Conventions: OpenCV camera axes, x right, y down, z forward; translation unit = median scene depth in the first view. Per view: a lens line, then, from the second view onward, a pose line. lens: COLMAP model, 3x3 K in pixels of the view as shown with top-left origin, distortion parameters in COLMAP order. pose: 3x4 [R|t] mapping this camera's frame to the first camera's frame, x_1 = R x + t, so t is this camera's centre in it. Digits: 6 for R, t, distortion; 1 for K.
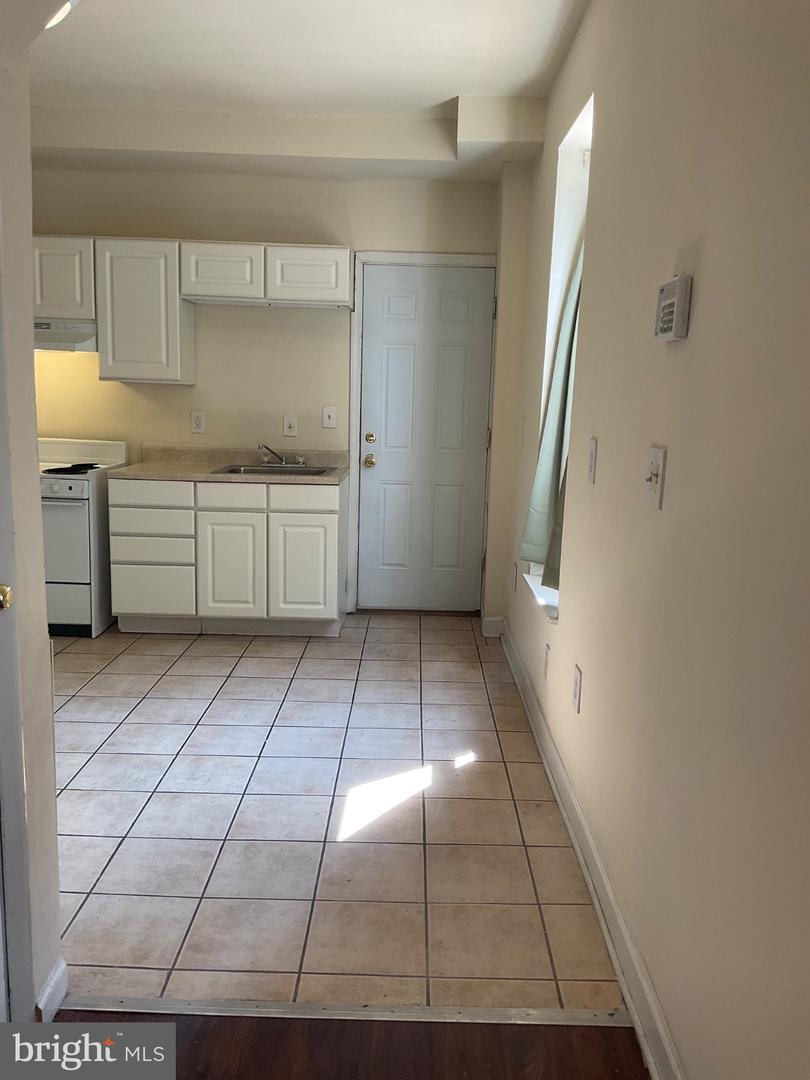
lens RADIAL K [[902.1, 0, 407.5], [0, 902.1, 538.3], [0, 0, 1]] dist [0.079412, -0.116146]
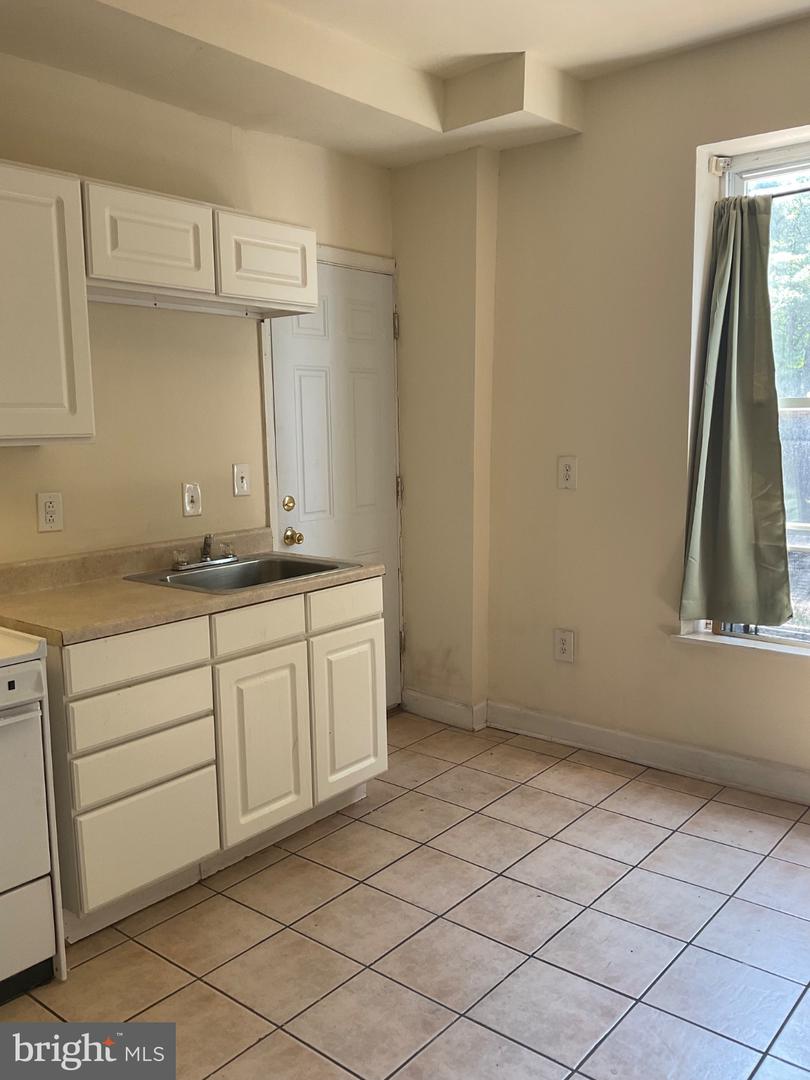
lens RADIAL K [[902.1, 0, 409.3], [0, 902.1, 537.2], [0, 0, 1]] dist [0.079412, -0.116146]
pose [[0.627828, -0.140065, 0.765646, -0.575239], [0.162865, 0.985541, 0.046743, -0.114764], [-0.761122, 0.095350, 0.641561, 0.539845]]
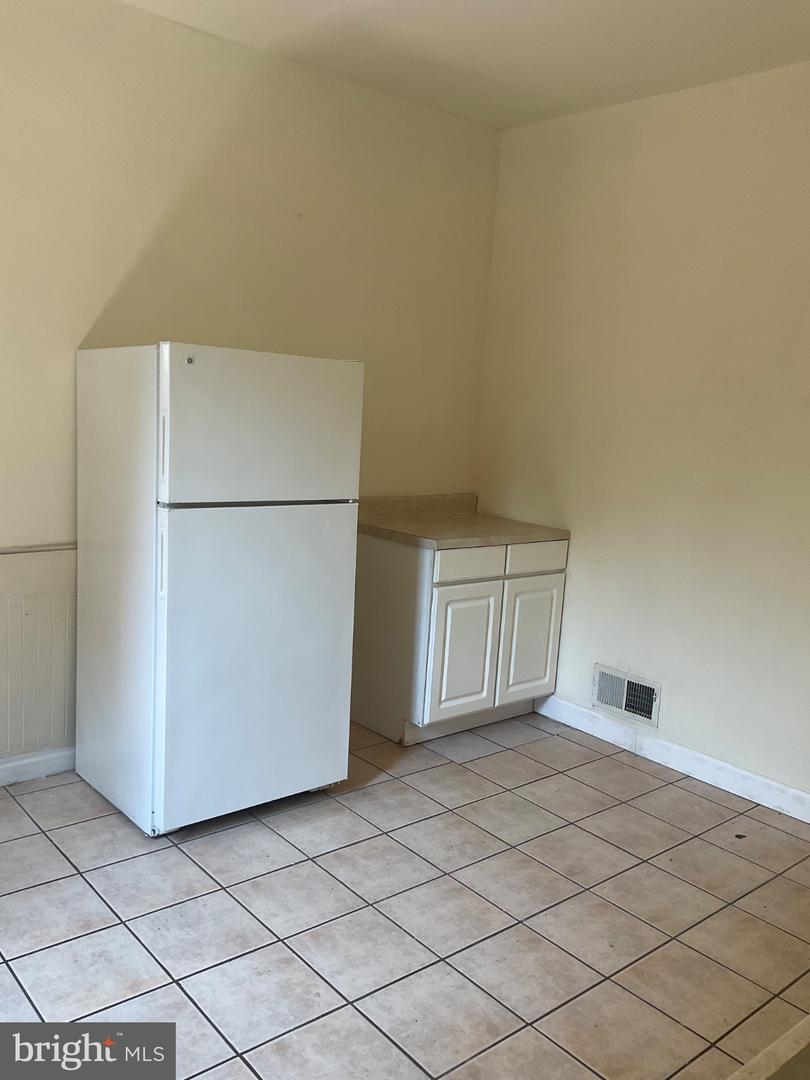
lens RADIAL K [[902.1, 0, 402.5], [0, 902.1, 536.6], [0, 0, 1]] dist [0.079412, -0.116146]
pose [[-0.751156, 0.020684, -0.659801, 0.038188], [-0.198579, 0.946132, 0.255734, -0.191091], [0.629549, 0.323119, -0.706585, 1.040733]]
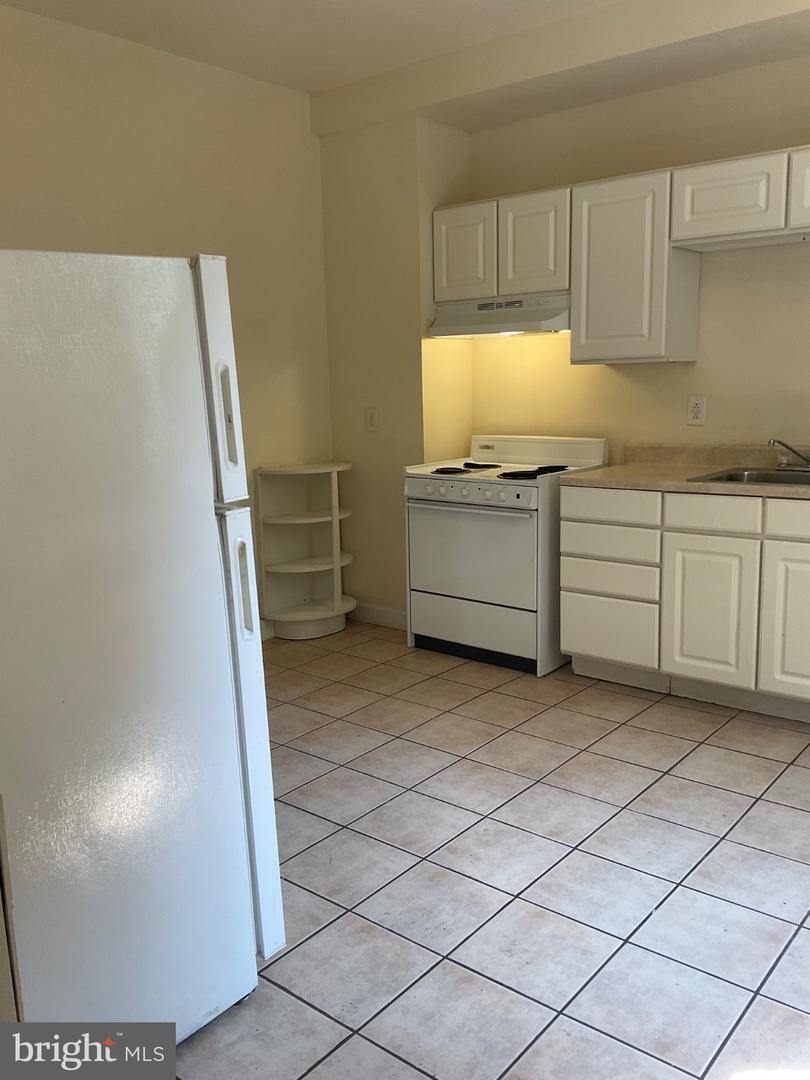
lens RADIAL K [[902.1, 0, 399.7], [0, 902.1, 539.3], [0, 0, 1]] dist [0.079412, -0.116146]
pose [[0.772241, 0.063278, -0.632170, 0.070999], [-0.054110, 0.997963, 0.033794, -0.037098], [0.633021, 0.008109, 0.774092, 0.285920]]
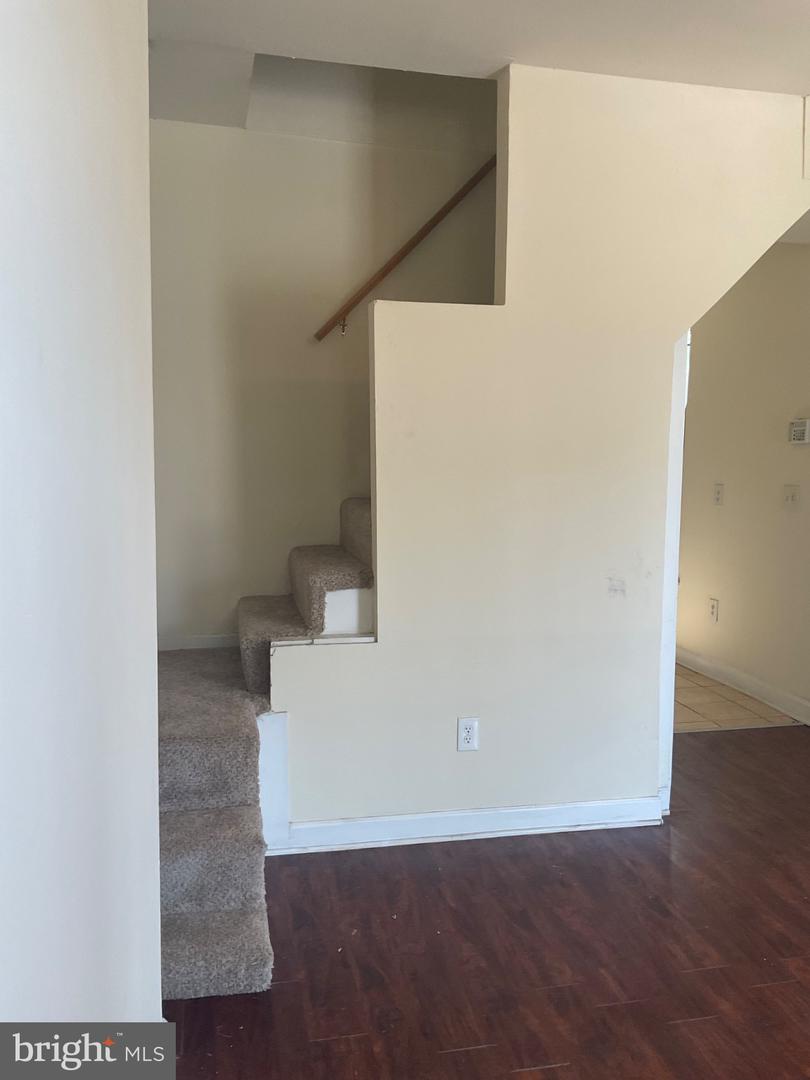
lens RADIAL K [[902.1, 0, 405.1], [0, 902.1, 534.0], [0, 0, 1]] dist [0.079412, -0.116146]
pose [[0.969845, -0.037554, 0.240811, -0.572823], [0.056430, 0.995809, -0.071974, 0.063392], [-0.237099, 0.083392, 0.967900, -0.482205]]
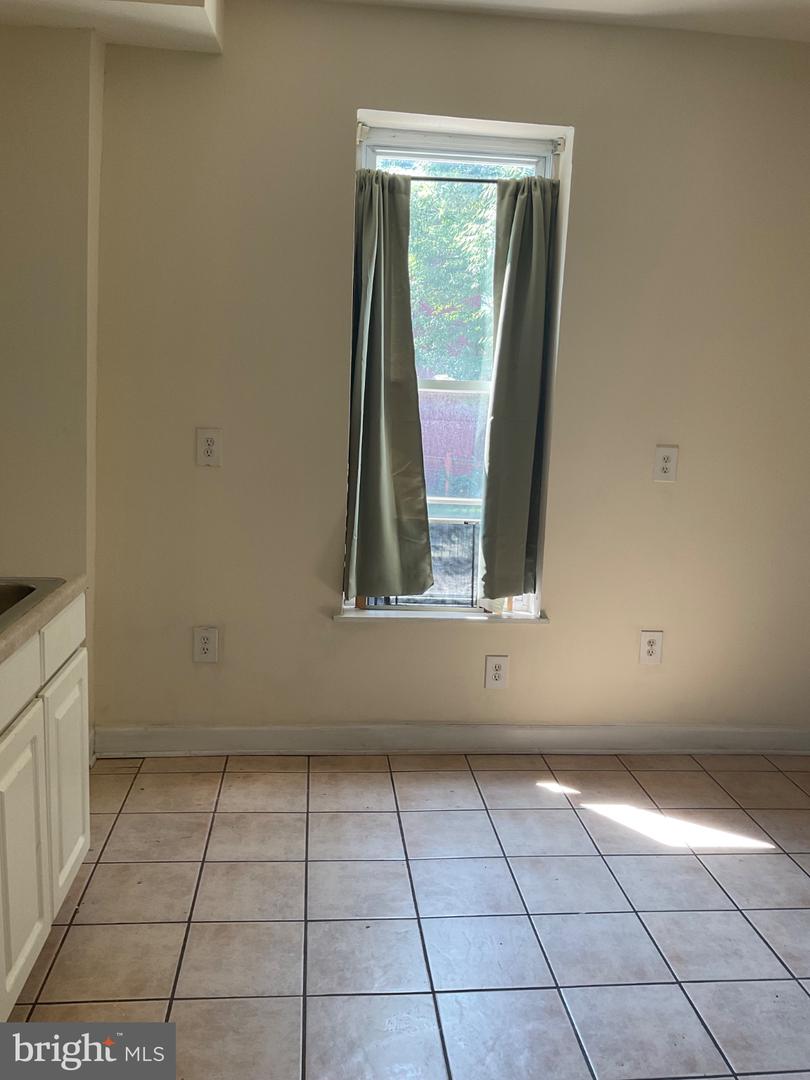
lens RADIAL K [[902.1, 0, 406.8], [0, 902.1, 539.3], [0, 0, 1]] dist [0.079412, -0.116146]
pose [[-0.118914, -0.195221, 0.973524, -0.577671], [0.119768, 0.970501, 0.209244, -0.168896], [-0.985655, 0.141479, -0.092025, 0.858191]]
